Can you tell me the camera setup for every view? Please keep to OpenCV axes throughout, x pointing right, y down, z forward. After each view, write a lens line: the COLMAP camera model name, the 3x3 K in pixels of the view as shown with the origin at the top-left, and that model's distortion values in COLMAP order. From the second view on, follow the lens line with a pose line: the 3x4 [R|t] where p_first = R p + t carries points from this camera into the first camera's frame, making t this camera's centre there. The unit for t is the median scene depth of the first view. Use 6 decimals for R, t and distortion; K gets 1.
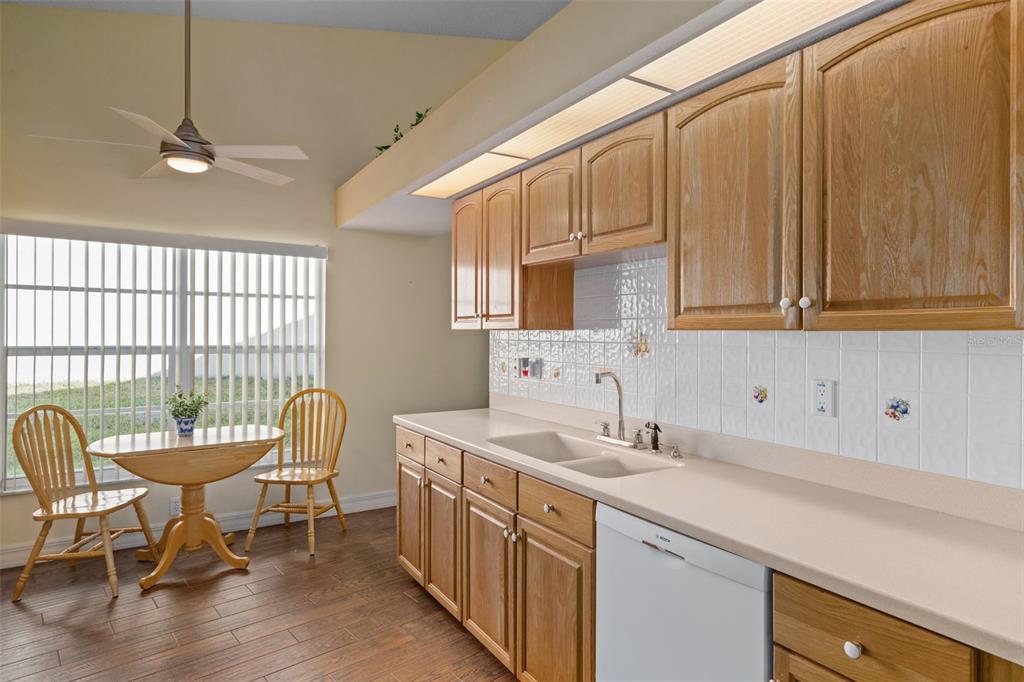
lens RADIAL K [[577.5, 0, 508.5], [0, 577.5, 333.3], [0, 0, 1]] dist [-0.008047, -0.001180]
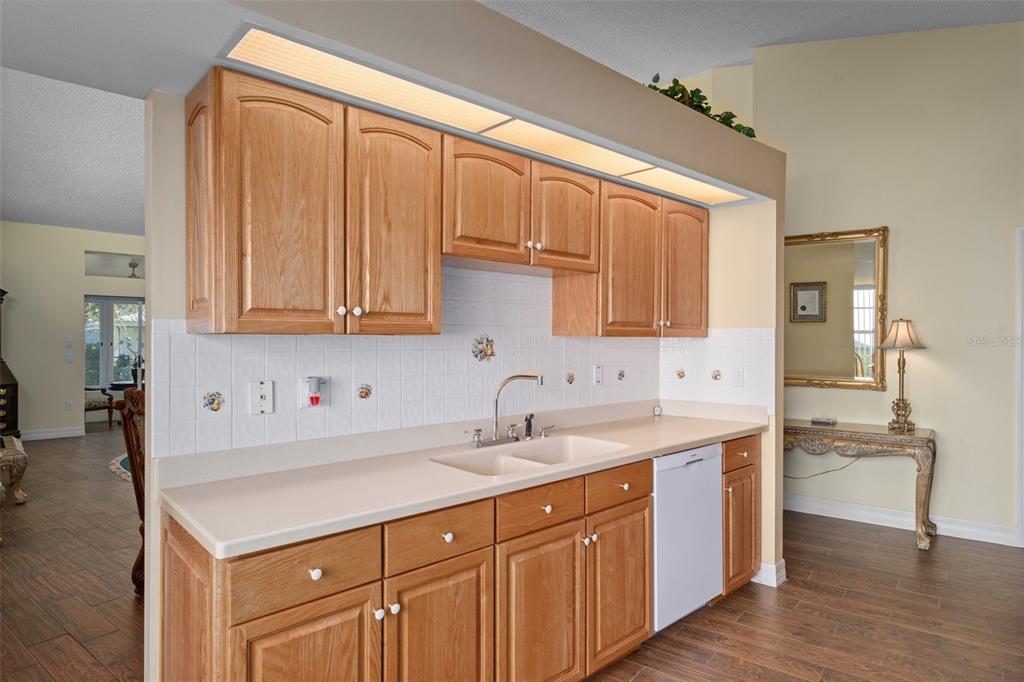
lens RADIAL K [[577.5, 0, 508.3], [0, 577.5, 344.2], [0, 0, 1]] dist [-0.008047, -0.001180]
pose [[-0.172706, -0.013771, 0.984877, -1.090747], [-0.001459, 0.999905, 0.013725, -0.005917], [-0.984972, 0.000933, -0.172709, 1.485903]]
